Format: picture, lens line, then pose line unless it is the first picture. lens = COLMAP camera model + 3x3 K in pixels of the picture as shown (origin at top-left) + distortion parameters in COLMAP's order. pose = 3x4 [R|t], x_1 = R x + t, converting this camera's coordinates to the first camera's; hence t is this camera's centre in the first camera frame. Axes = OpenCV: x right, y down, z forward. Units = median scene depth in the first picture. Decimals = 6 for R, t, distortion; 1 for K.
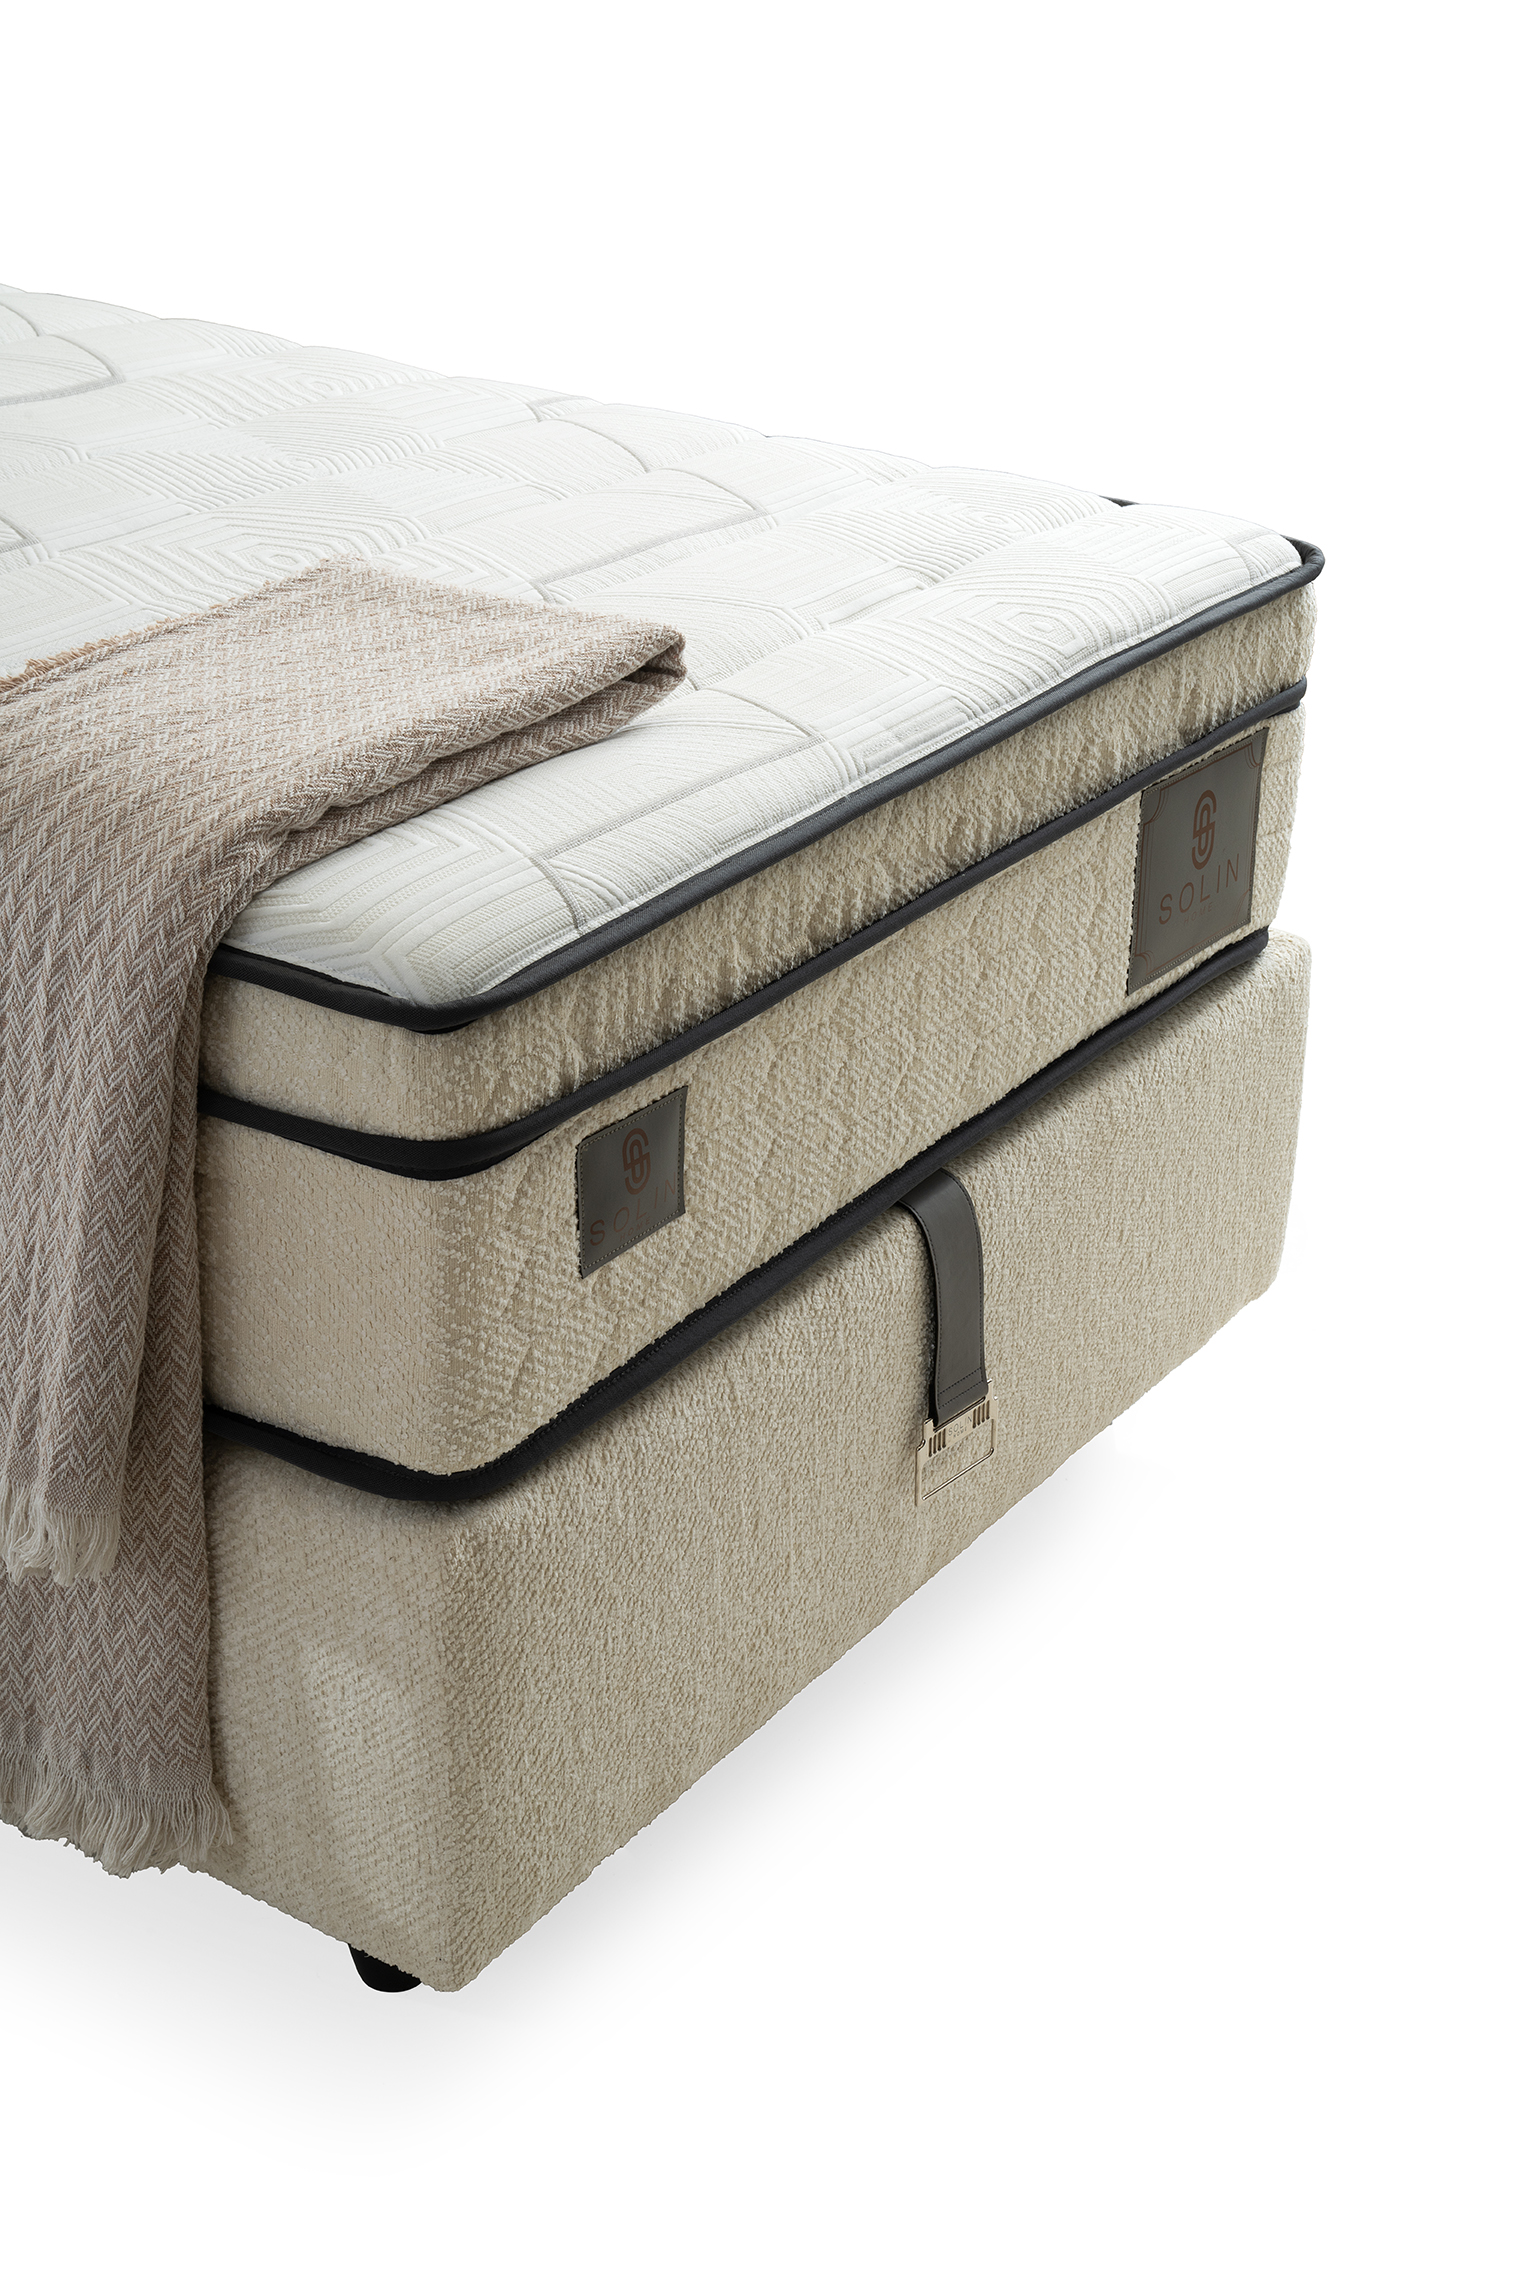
lens RADIAL K [[3256.1, 0, 761.9], [0, 3256.1, 1156.5], [0, 0, 1]] dist [0.160808, 0.141067]
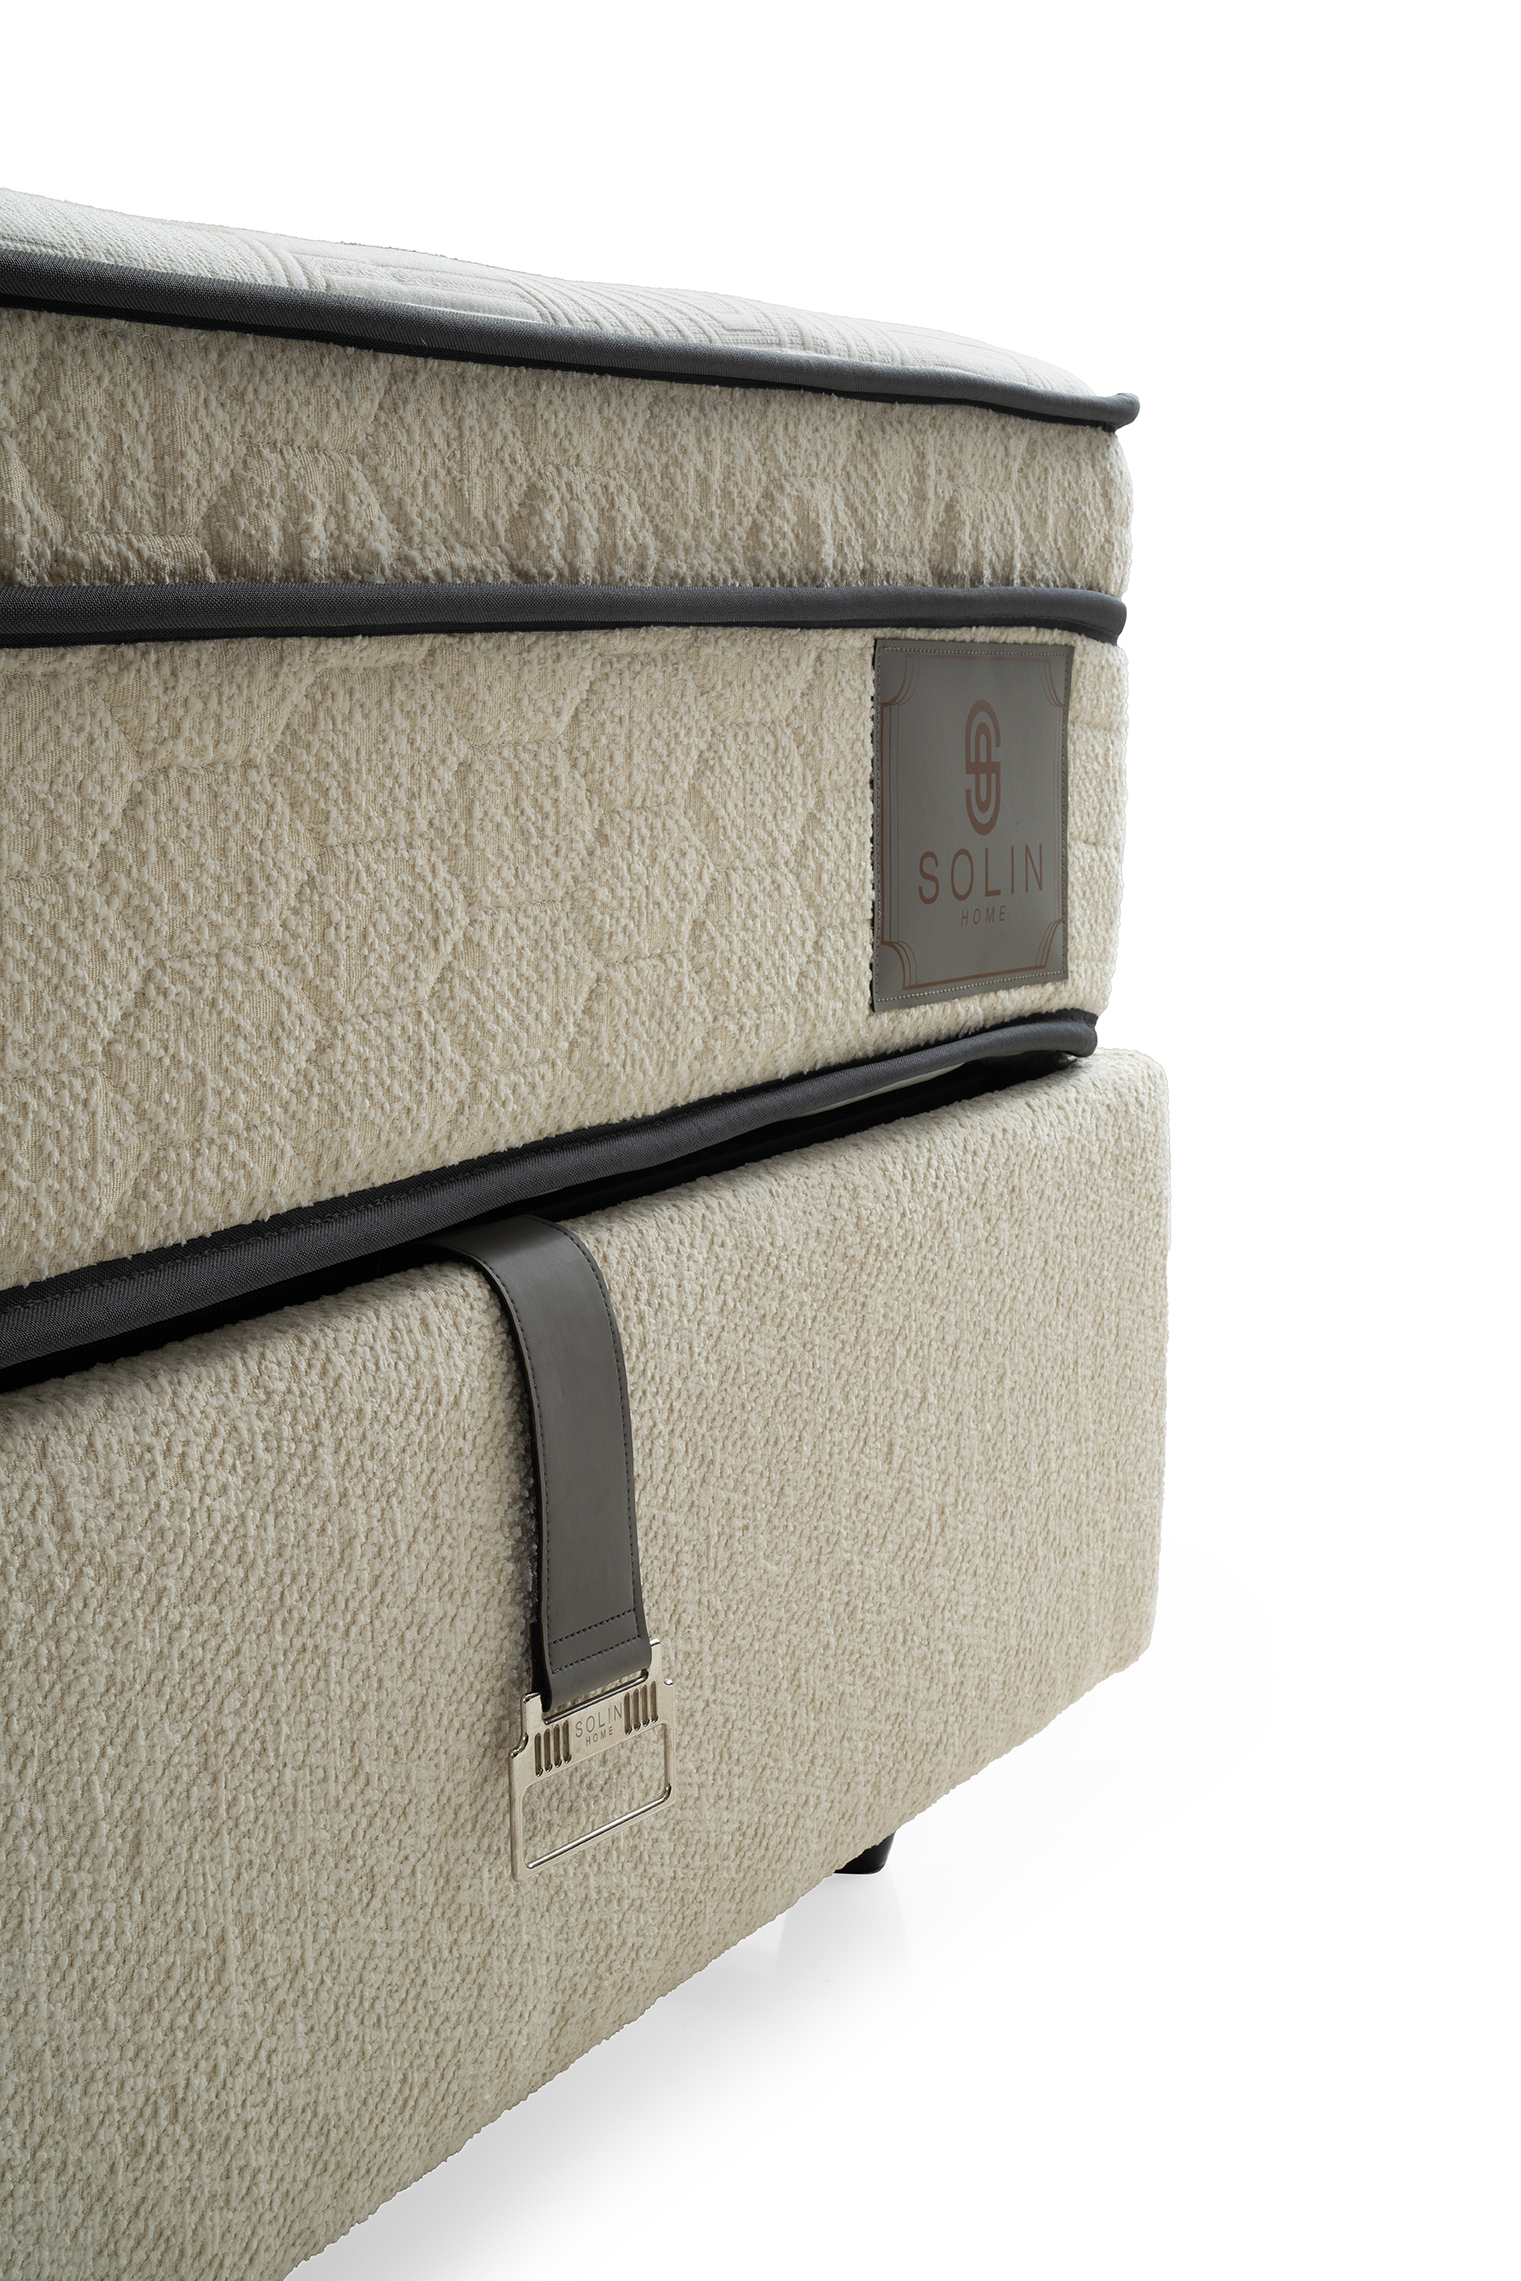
lens RADIAL K [[3256.1, 0, 761.9], [0, 3256.1, 1156.5], [0, 0, 1]] dist [0.160808, 0.141067]
pose [[0.996695, -0.031205, 0.075003, 0.052915], [0.050797, 0.959913, -0.275659, 0.147693], [-0.063395, 0.278557, 0.958325, 0.499280]]
